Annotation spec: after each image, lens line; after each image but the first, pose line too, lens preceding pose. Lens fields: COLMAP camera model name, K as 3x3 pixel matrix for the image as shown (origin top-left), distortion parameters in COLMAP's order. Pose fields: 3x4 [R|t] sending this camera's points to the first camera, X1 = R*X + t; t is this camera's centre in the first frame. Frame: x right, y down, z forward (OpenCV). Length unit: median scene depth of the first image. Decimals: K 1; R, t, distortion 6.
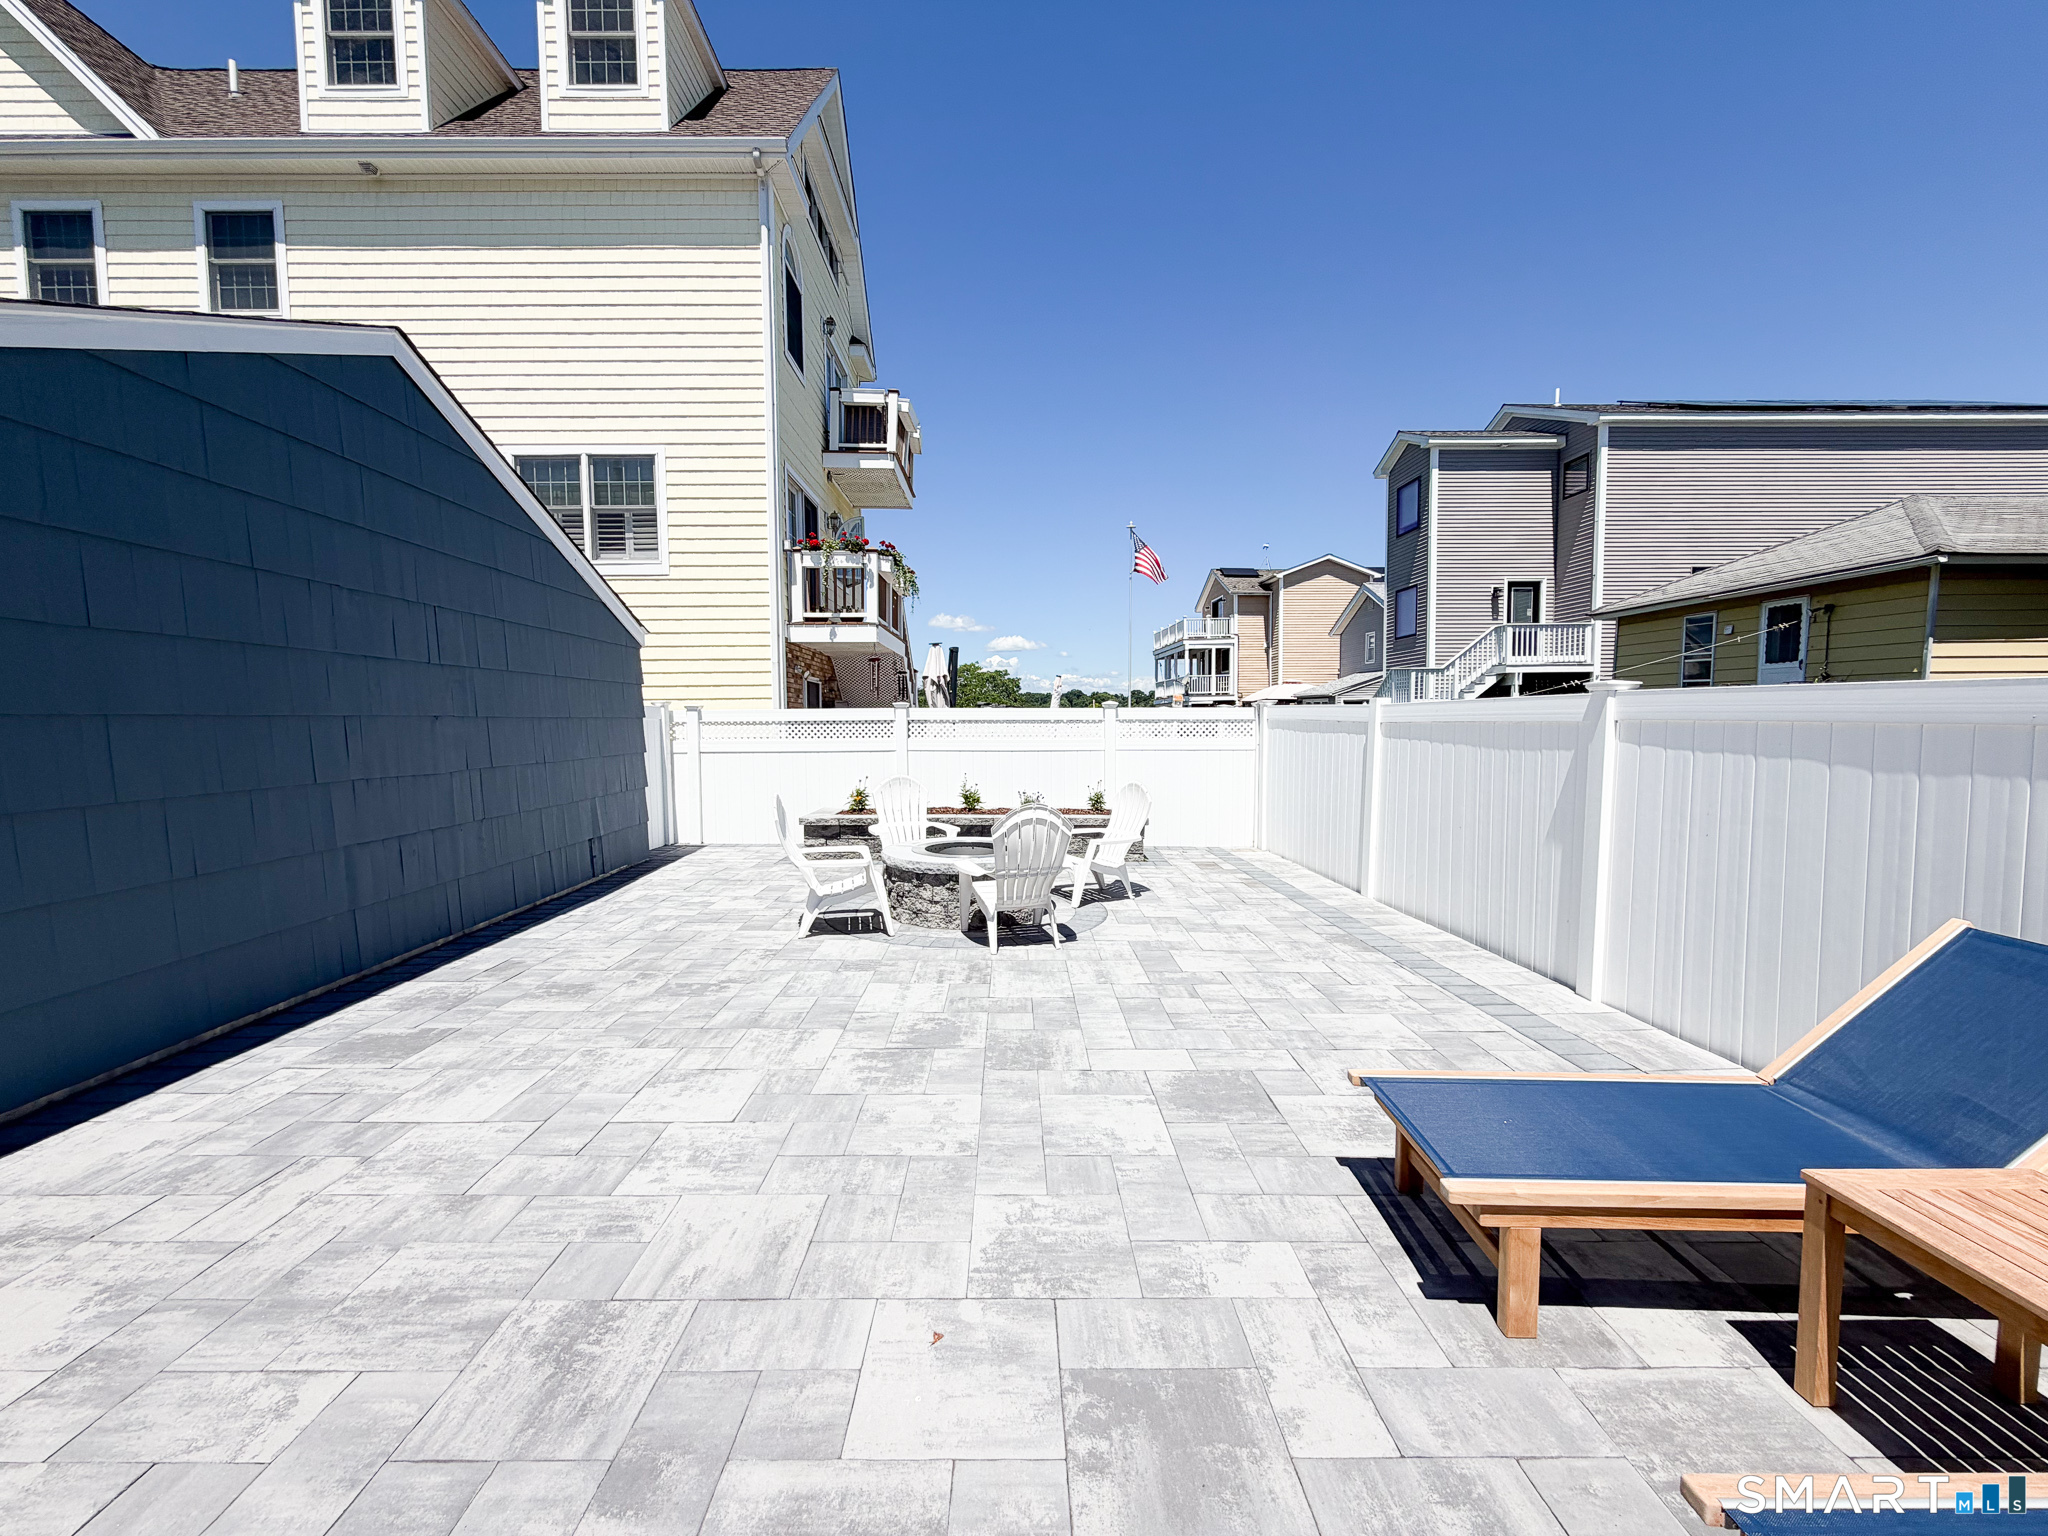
lens RADIAL K [[814.9, 0, 1020.4], [0, 814.9, 770.4], [0, 0, 1]] dist [-0.000132, -0.000372]
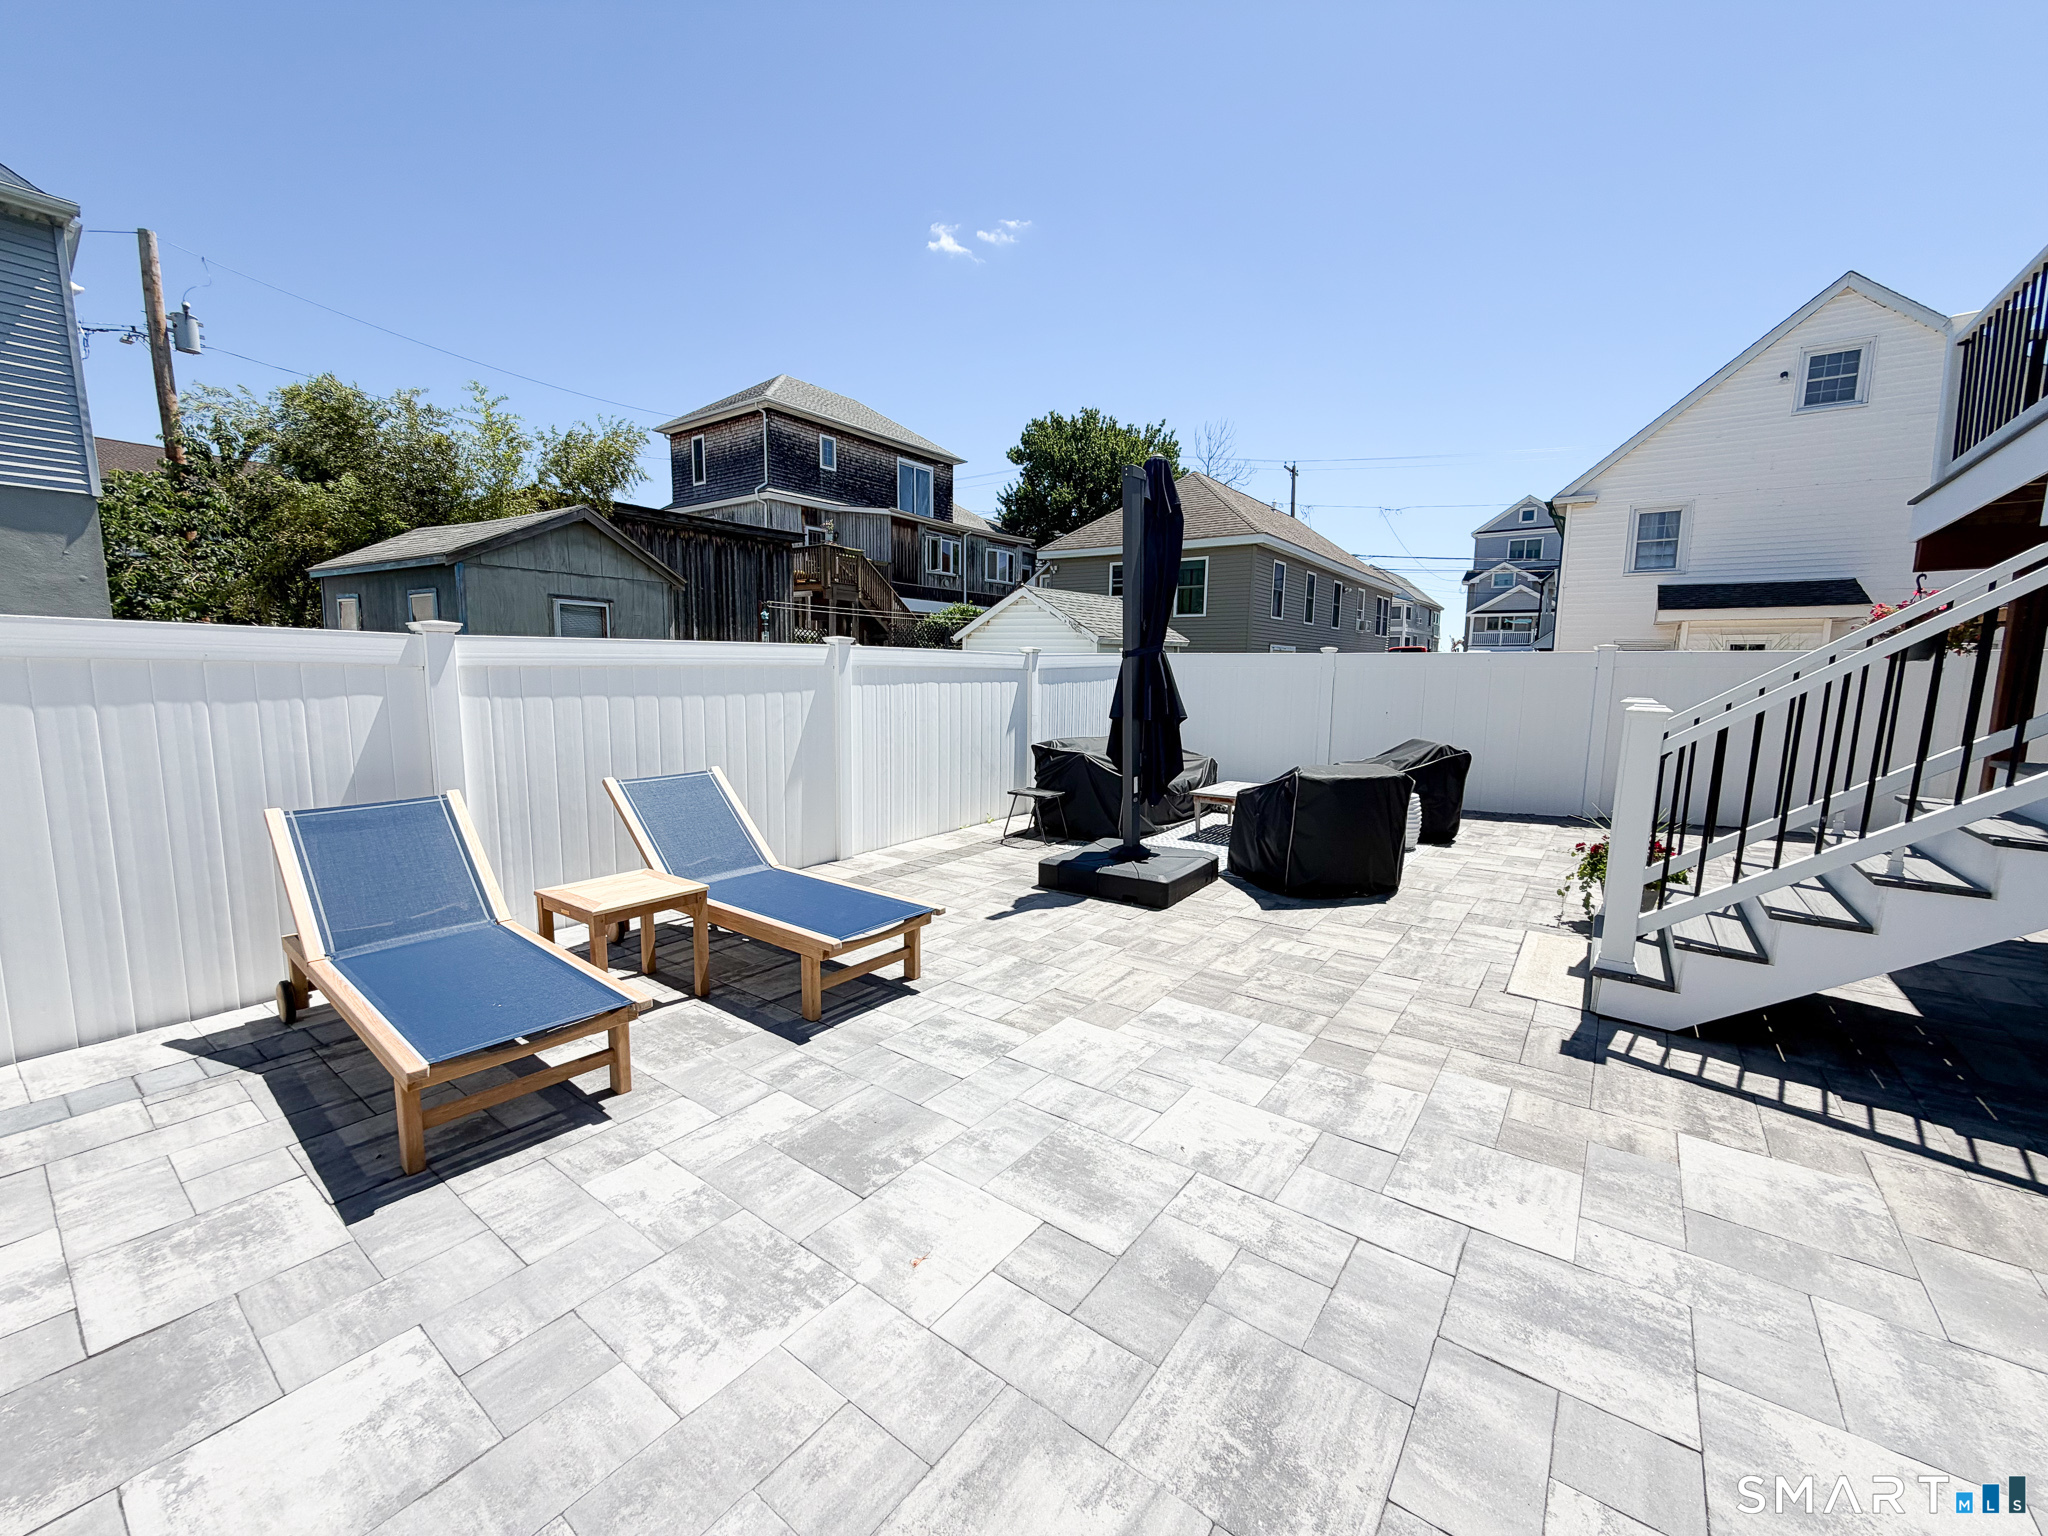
lens RADIAL K [[814.9, 0, 1020.4], [0, 814.9, 770.4], [0, 0, 1]] dist [-0.000132, -0.000372]
pose [[-0.792114, -0.083248, 0.604669, -0.715326], [0.029400, 0.984302, 0.174029, -0.084060], [-0.609664, 0.155628, -0.777232, 1.494481]]
